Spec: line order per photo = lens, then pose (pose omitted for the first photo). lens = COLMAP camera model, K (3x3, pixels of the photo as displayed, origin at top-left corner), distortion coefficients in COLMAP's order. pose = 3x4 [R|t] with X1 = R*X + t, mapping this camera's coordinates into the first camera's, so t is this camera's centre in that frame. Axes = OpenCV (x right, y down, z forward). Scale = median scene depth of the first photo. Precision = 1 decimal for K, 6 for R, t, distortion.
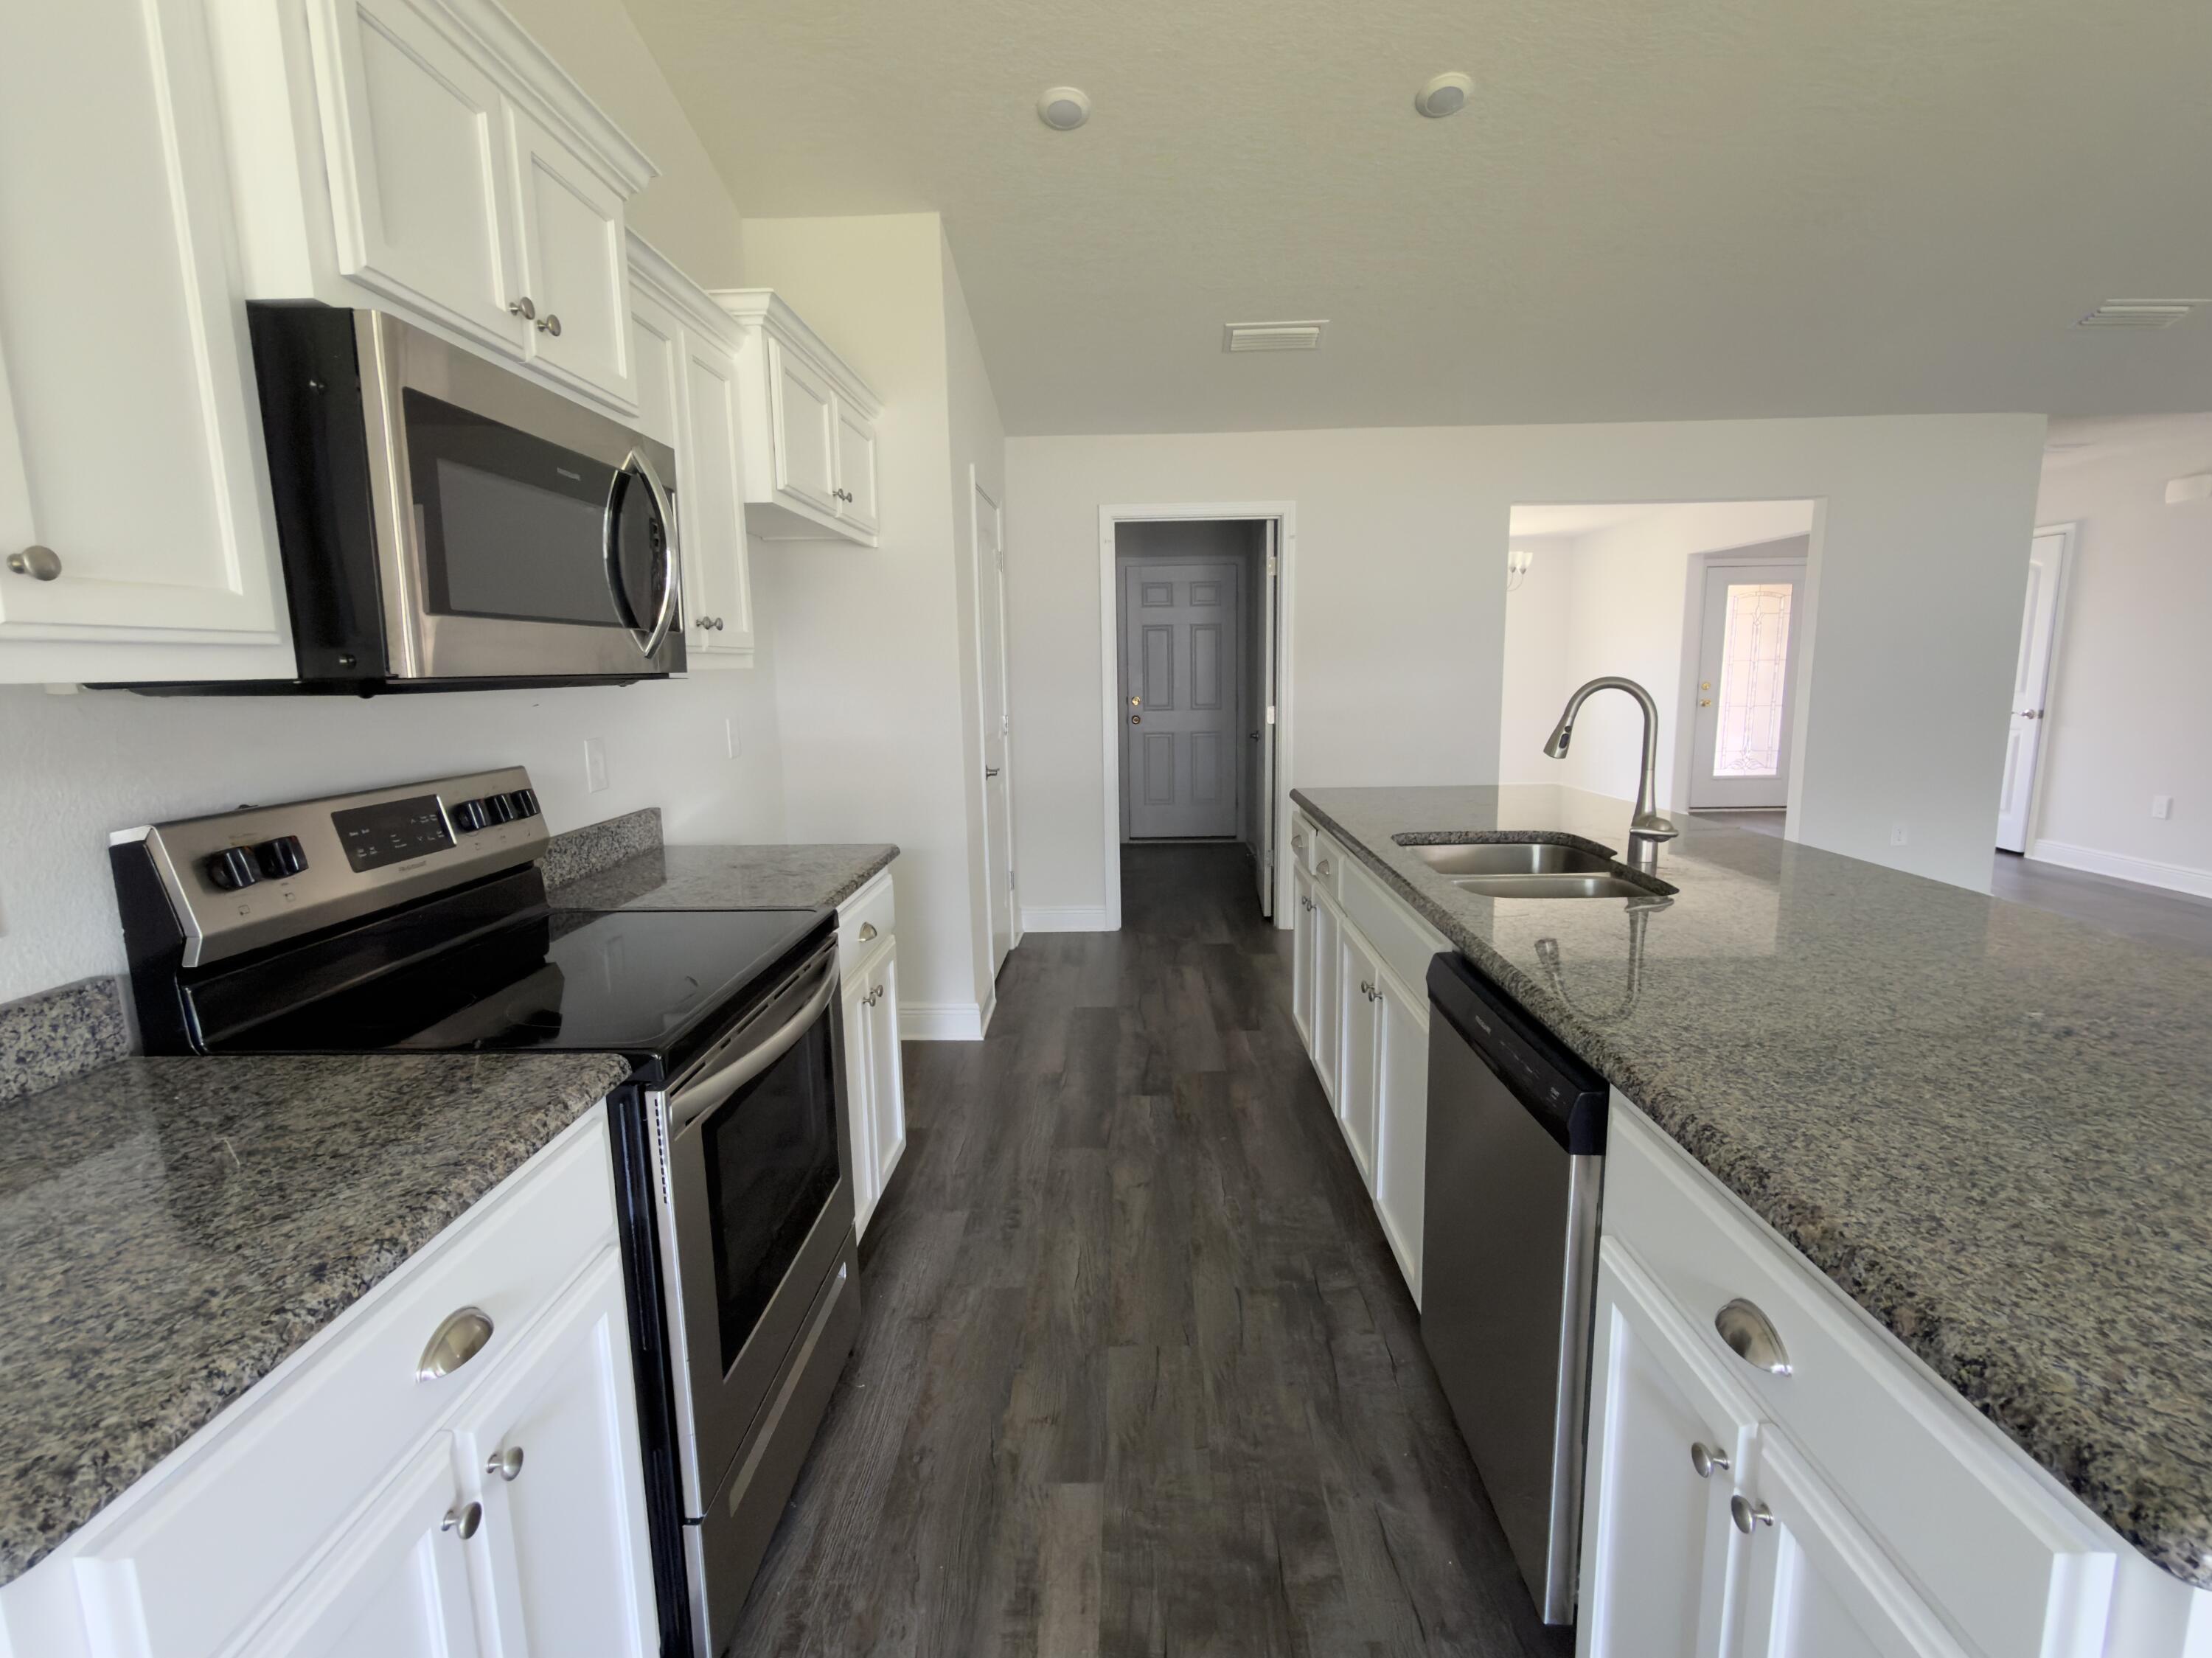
lens RADIAL K [[1039.4, 0, 1108.1], [0, 1039.4, 830.0], [0, 0, 1]] dist [-0.000550, -0.000928]
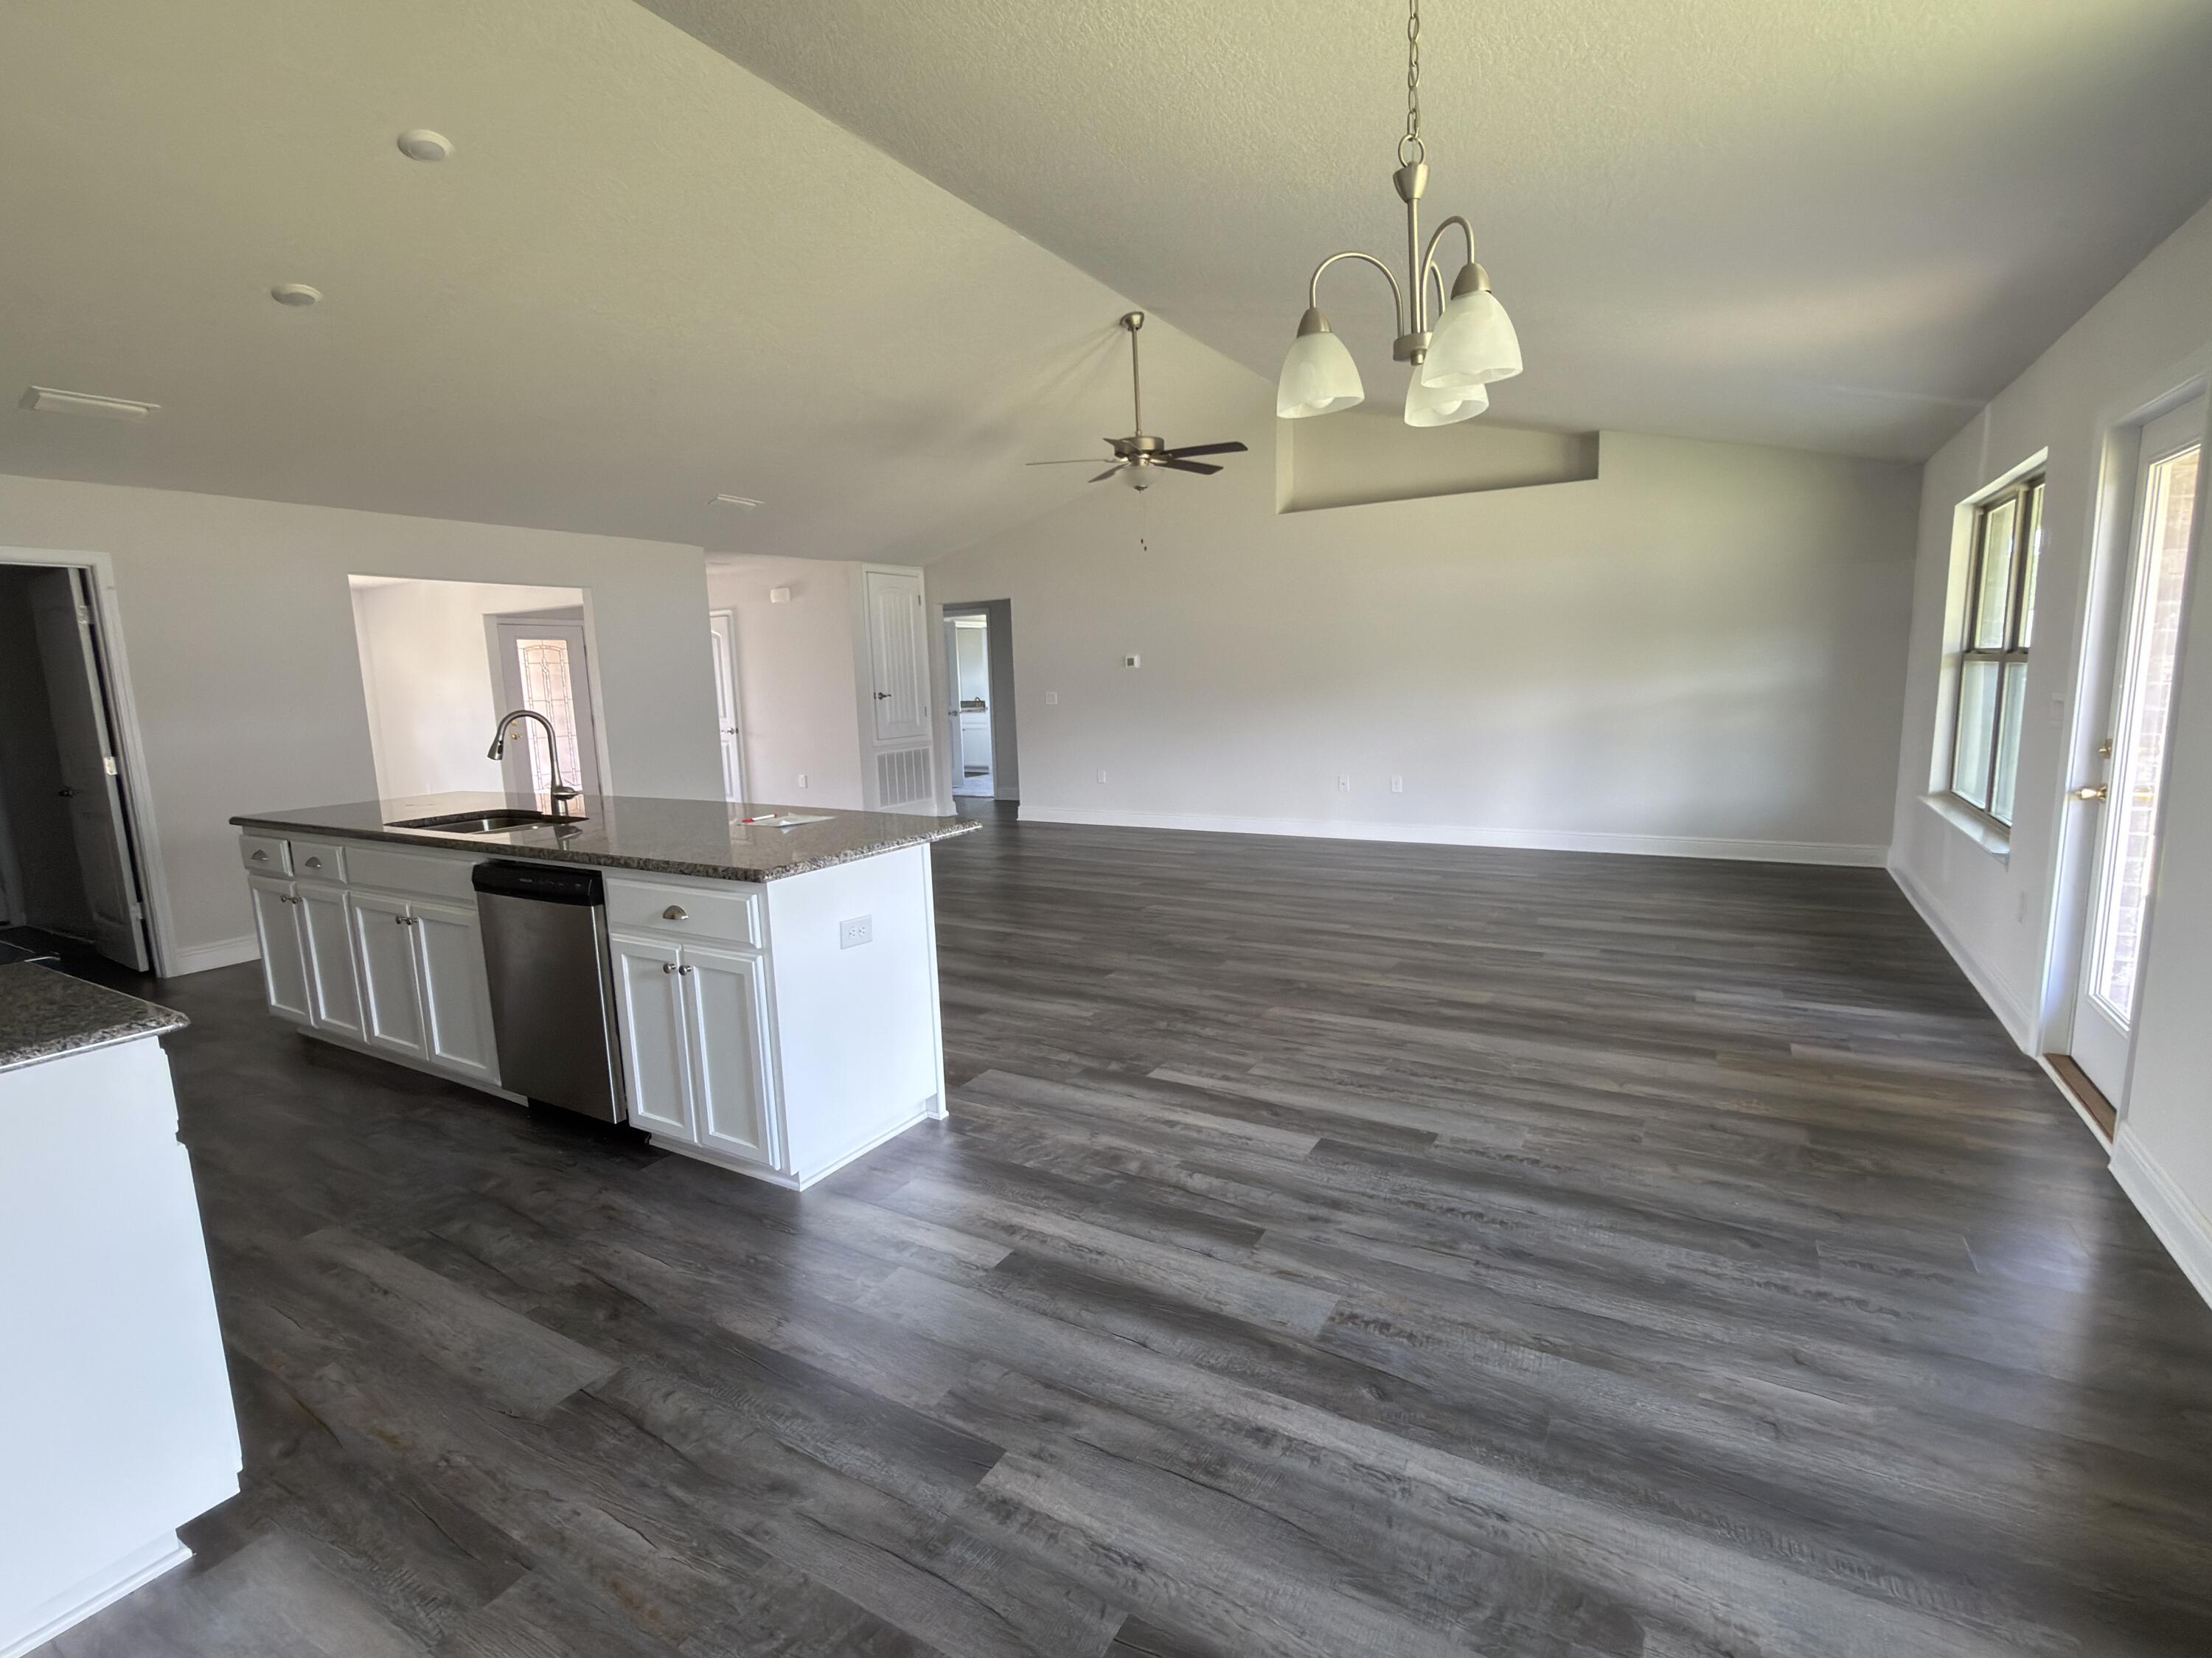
lens RADIAL K [[1039.4, 0, 1108.1], [0, 1039.4, 830.0], [0, 0, 1]] dist [-0.000550, -0.000928]
pose [[0.486654, -0.129406, 0.863957, -0.461114], [0.163215, 0.985022, 0.055603, 0.092076], [-0.858213, 0.113952, 0.500486, -0.558509]]
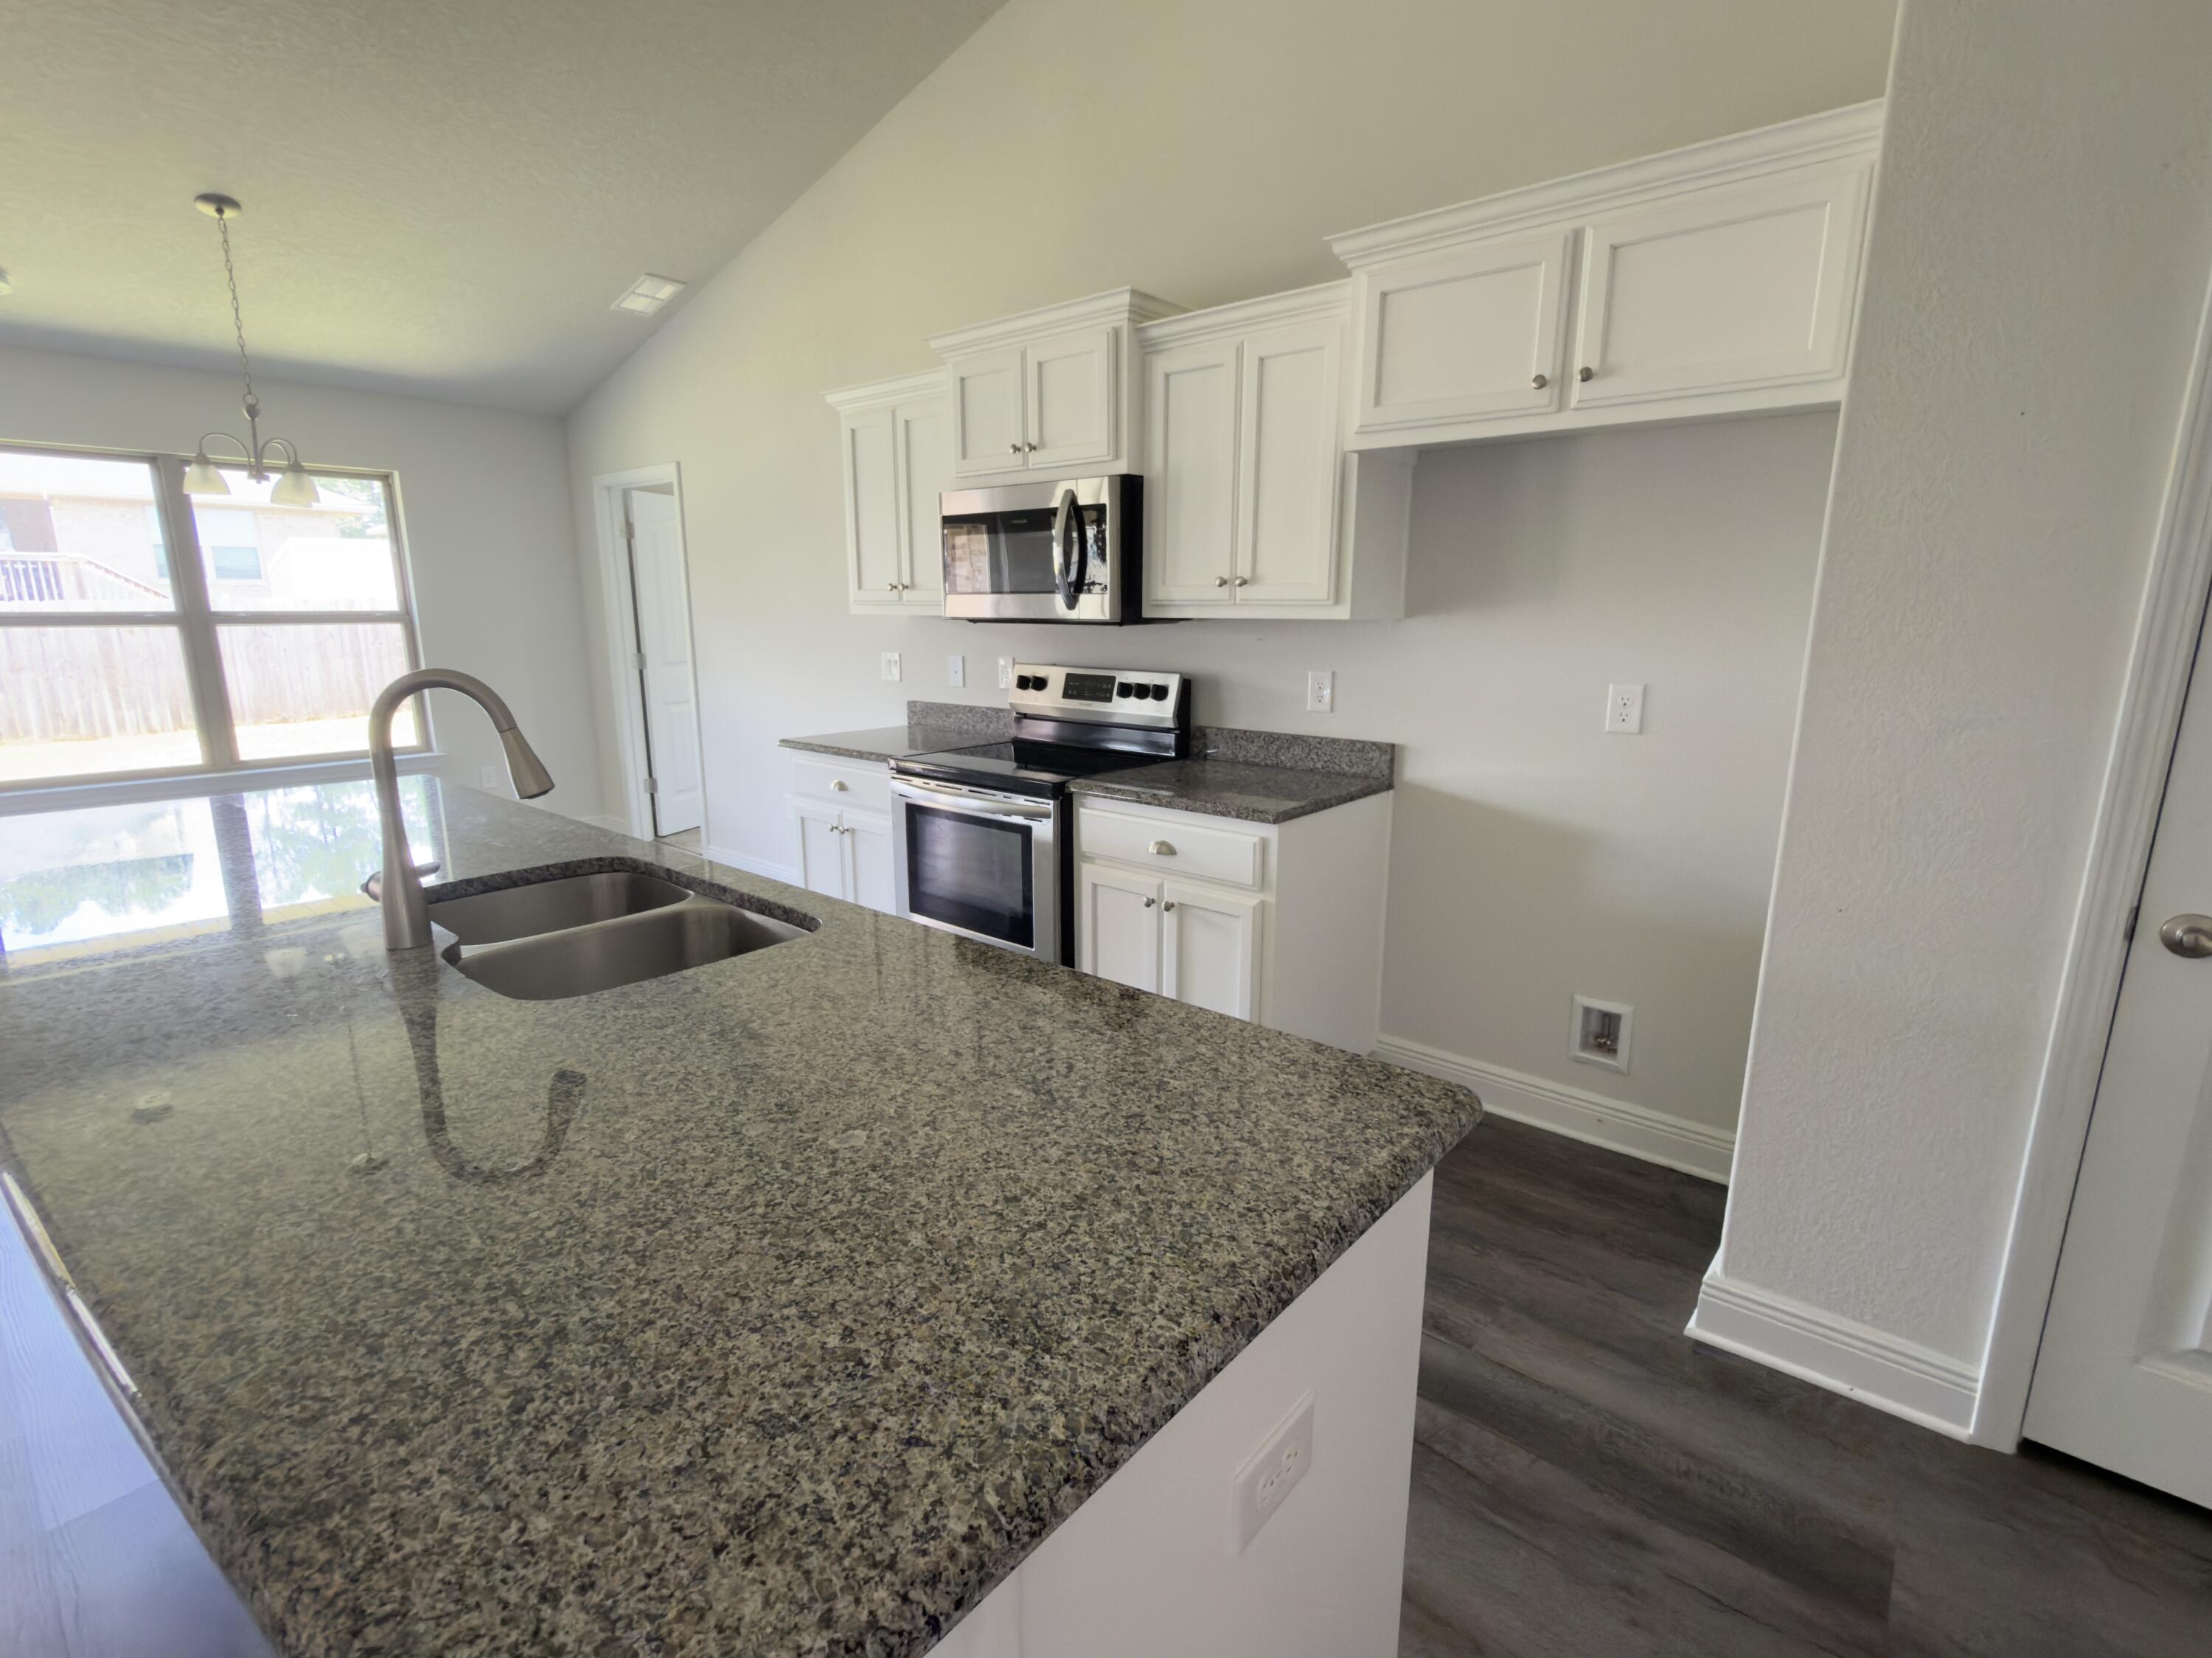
lens RADIAL K [[1039.4, 0, 1108.1], [0, 1039.4, 830.0], [0, 0, 1]] dist [-0.000550, -0.000928]
pose [[-0.629817, 0.180947, -0.755373, 0.594493], [-0.113957, 0.940439, 0.320295, -0.252652], [0.768339, 0.287807, -0.571684, 1.408135]]
